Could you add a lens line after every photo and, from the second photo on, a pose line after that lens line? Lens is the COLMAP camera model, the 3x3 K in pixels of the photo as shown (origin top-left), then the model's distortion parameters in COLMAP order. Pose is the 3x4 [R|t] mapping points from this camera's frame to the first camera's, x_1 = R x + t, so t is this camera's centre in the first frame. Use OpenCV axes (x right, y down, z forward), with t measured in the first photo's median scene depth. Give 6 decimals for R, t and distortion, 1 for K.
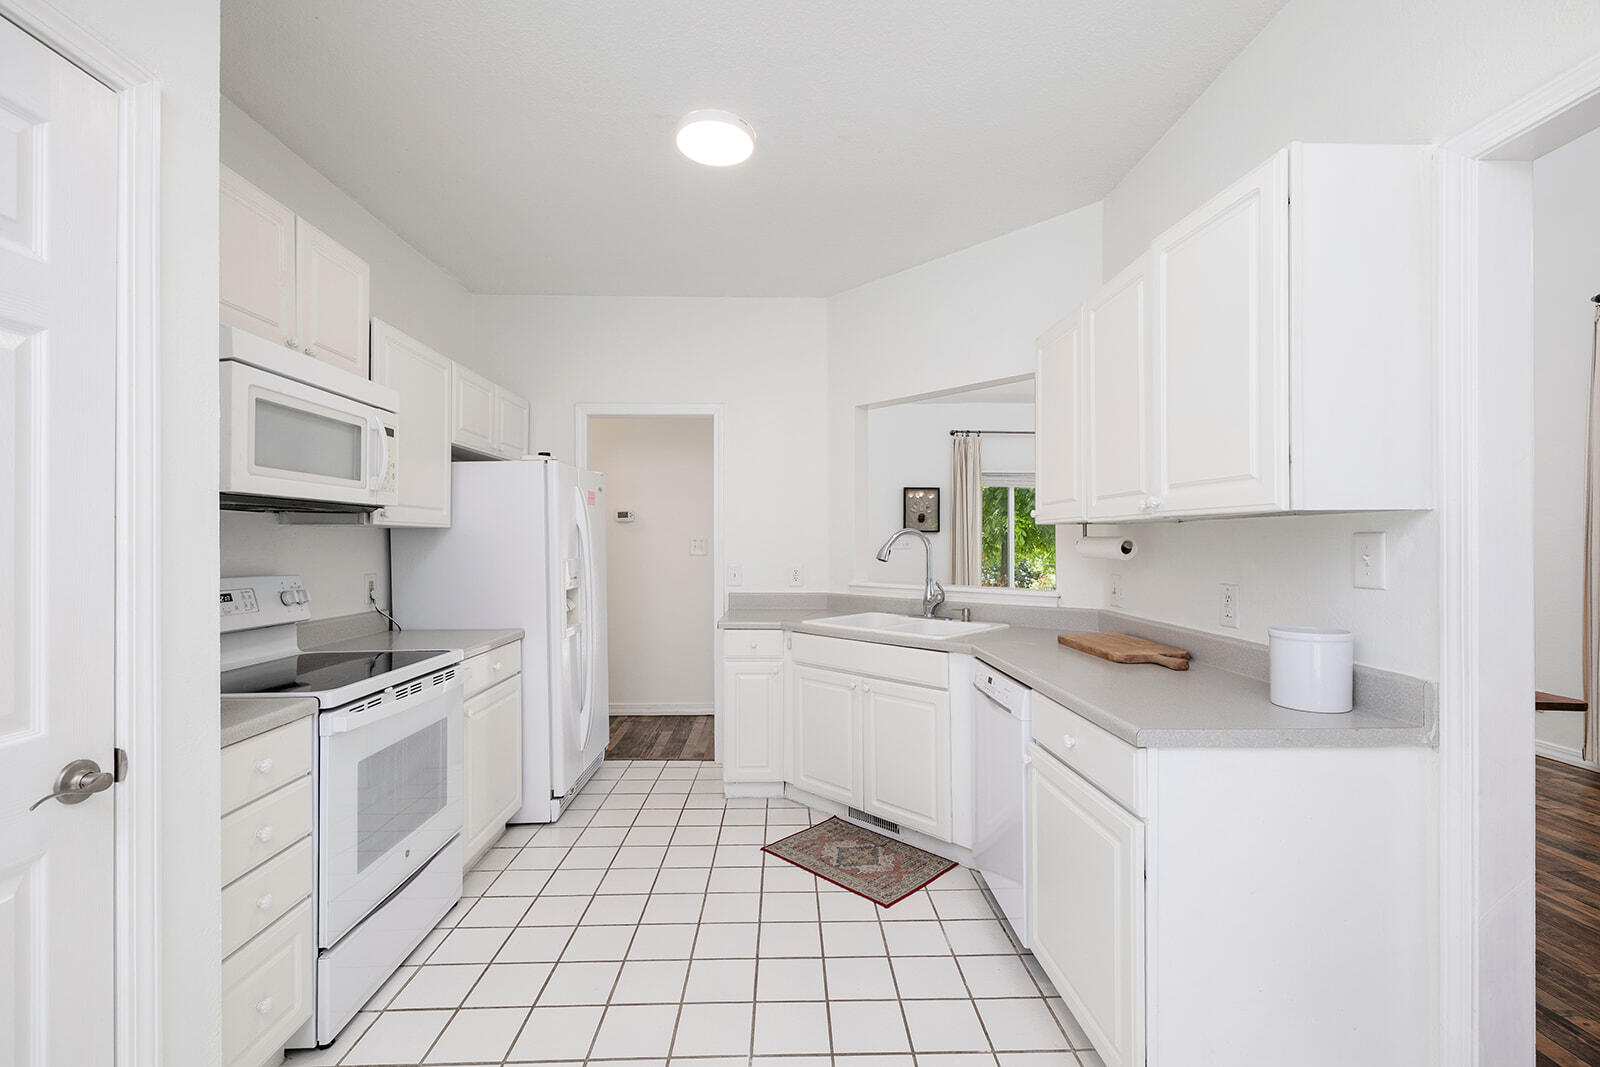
lens RADIAL K [[675.0, 0, 798.9], [0, 675.0, 527.3], [0, 0, 1]] dist [0.000627, -0.000029]
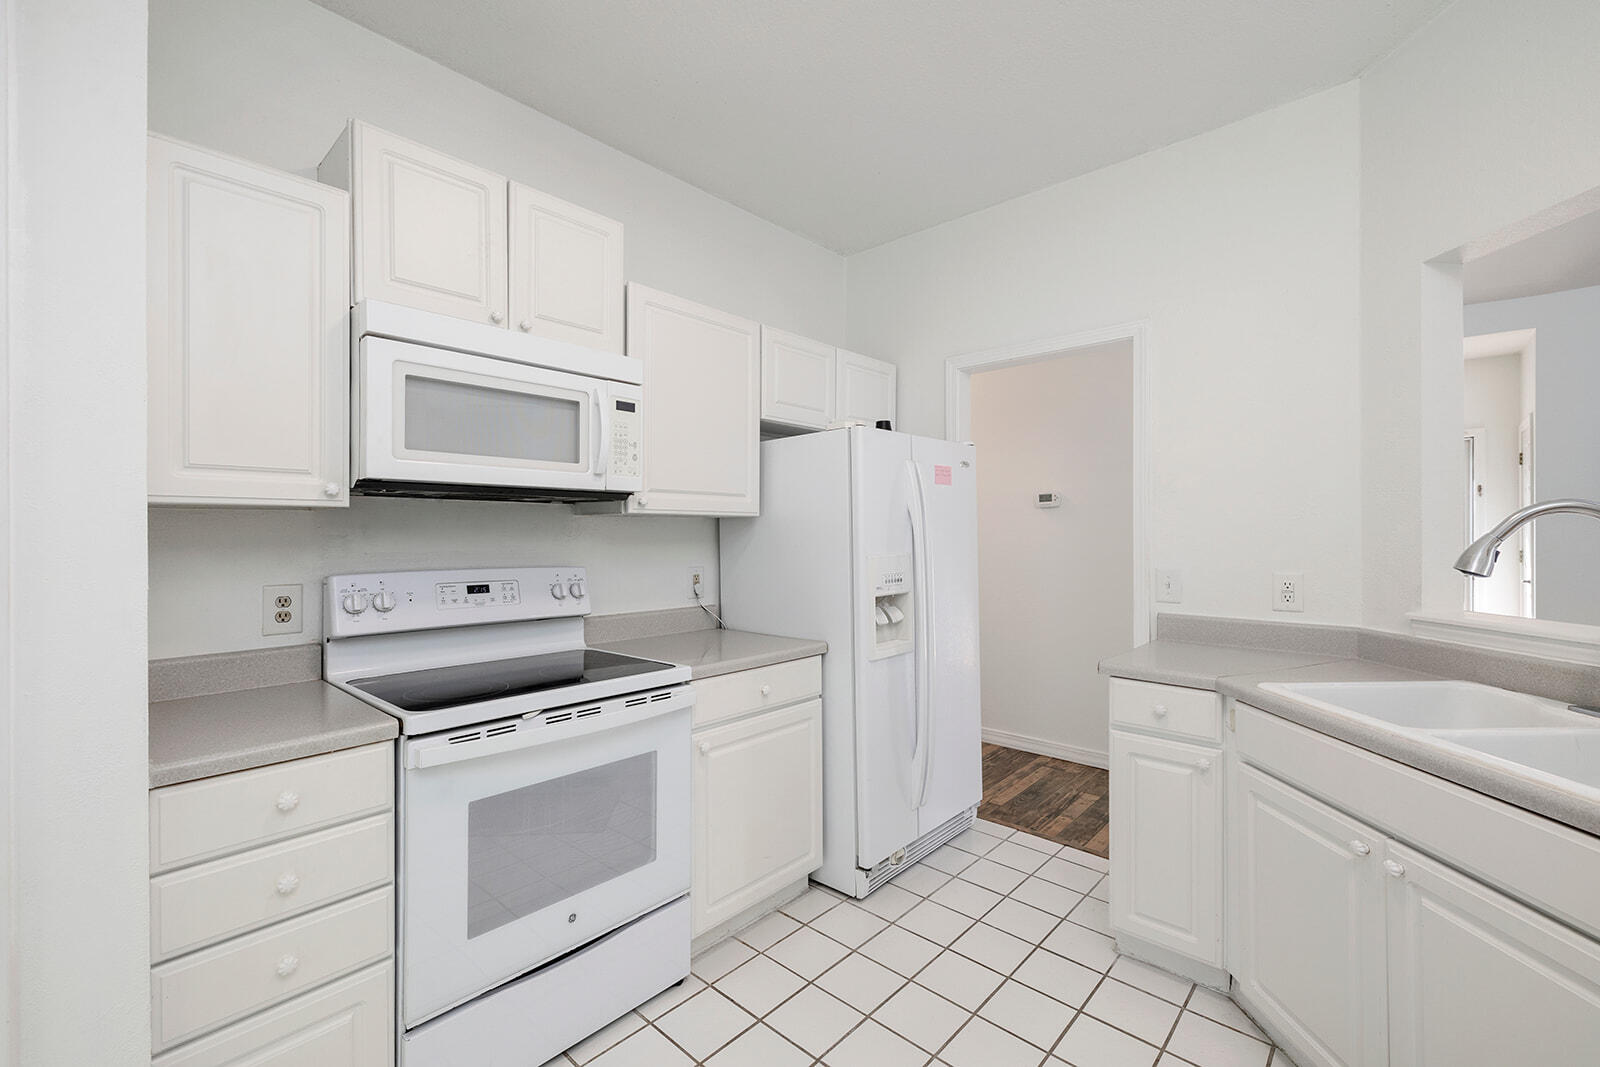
lens RADIAL K [[675.0, 0, 798.9], [0, 675.0, 527.3], [0, 0, 1]] dist [0.000627, -0.000029]
pose [[0.724640, -0.005942, -0.689102, 0.120327], [0.014979, 0.999862, 0.007130, 0.009297], [0.688965, -0.015488, 0.724629, 0.415505]]
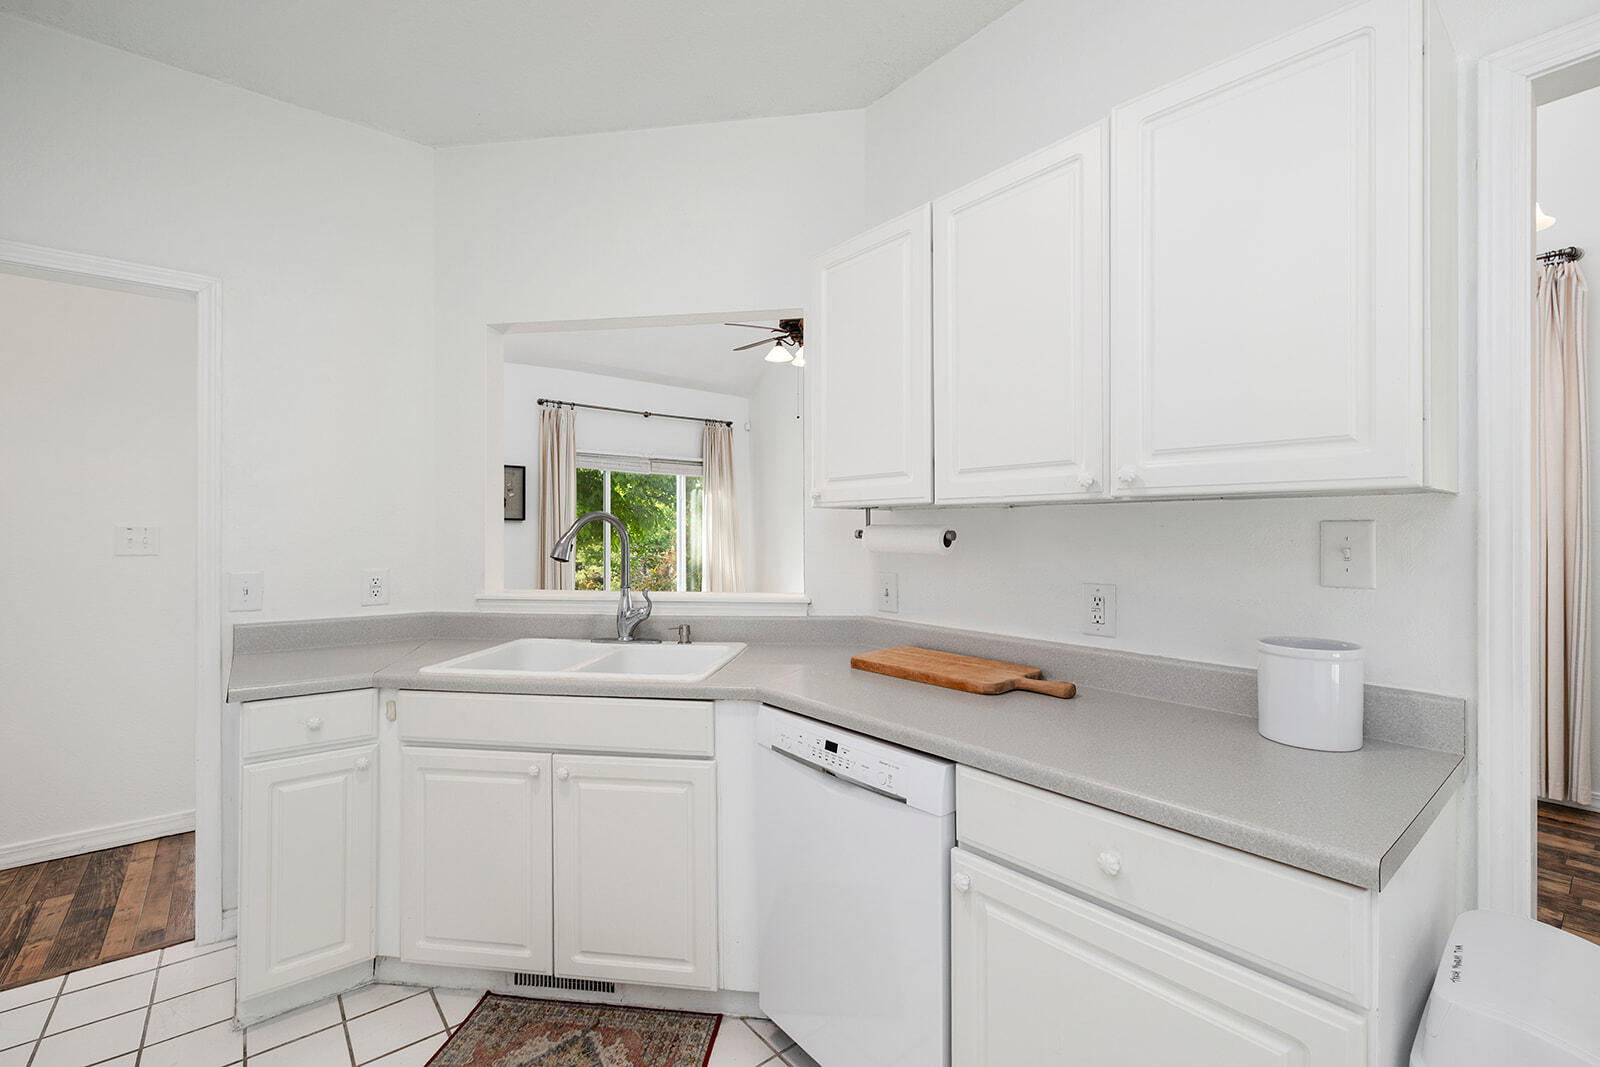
lens RADIAL K [[684.6, 0, 801.1], [0, 684.6, 523.4], [0, 0, 1]] dist [0.000794, -0.000782]
pose [[0.791251, 0.007813, 0.611441, -0.105726], [-0.013410, 0.999900, 0.004577, 0.008140], [-0.611344, -0.011821, 0.791276, 0.375507]]
